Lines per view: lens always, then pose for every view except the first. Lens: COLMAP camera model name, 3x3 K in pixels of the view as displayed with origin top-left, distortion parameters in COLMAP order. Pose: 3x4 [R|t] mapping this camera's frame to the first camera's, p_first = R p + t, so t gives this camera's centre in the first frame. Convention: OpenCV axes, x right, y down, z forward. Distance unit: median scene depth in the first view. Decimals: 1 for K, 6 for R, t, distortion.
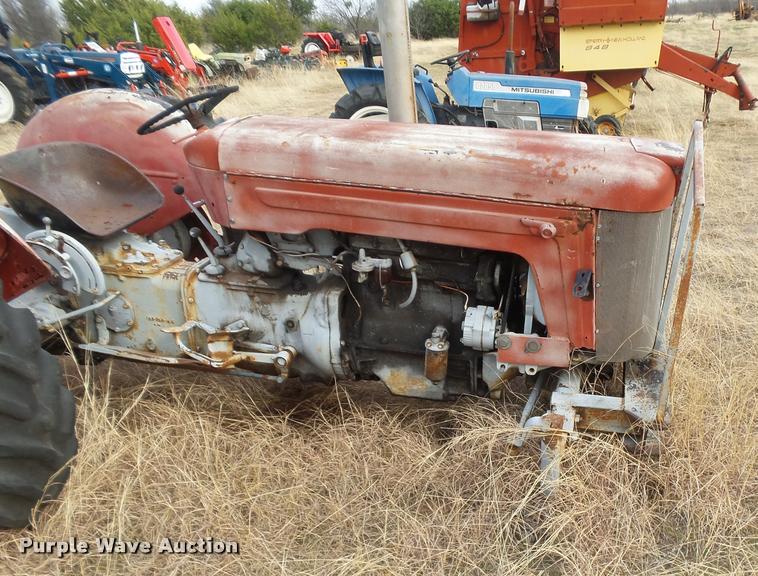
lens RADIAL K [[696.8, 0, 517.4], [0, 696.8, 403.9], [0, 0, 1]] dist [-0.022870, 0.005280]
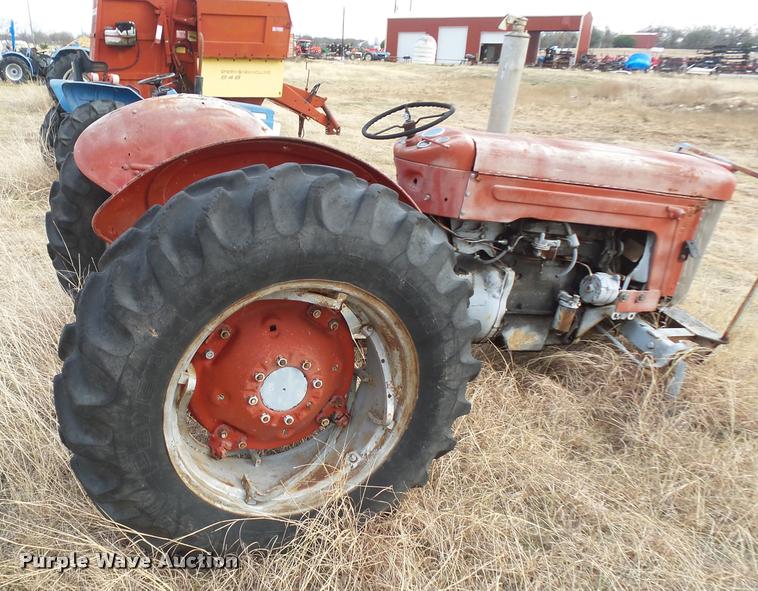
lens RADIAL K [[663.6, 0, 255.0], [0, 663.6, 367.7], [0, 0, 1]] dist [-0.002220, -0.009405]
pose [[0.900013, -0.115047, 0.420406, -1.140801], [0.140783, 0.989568, -0.030589, -0.011494], [-0.412501, 0.086716, 0.906821, 0.115212]]
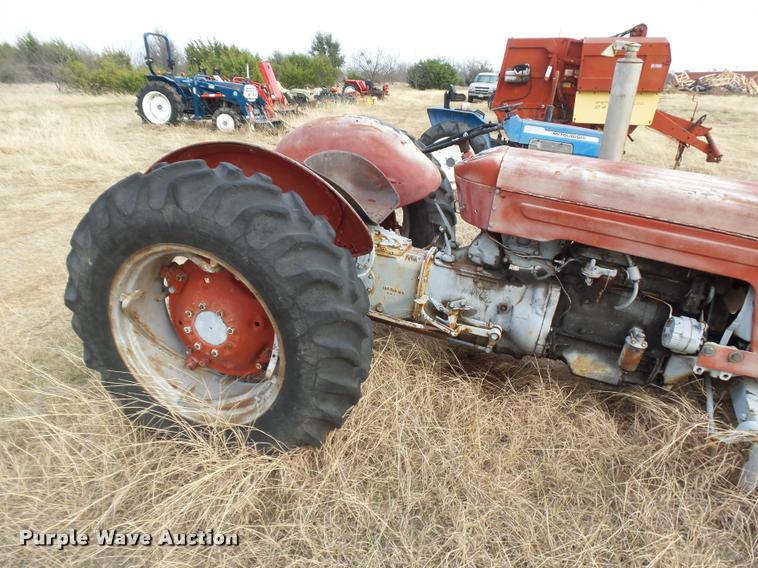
lens RADIAL K [[518.1, 0, 375.2], [0, 518.1, 293.4], [0, 0, 1]] dist [-0.022435, 0.002737]
pose [[0.981041, 0.126150, -0.147121, -0.422095], [-0.141385, 0.985079, -0.098129, -0.015908], [0.132547, 0.117069, 0.984239, 0.046309]]
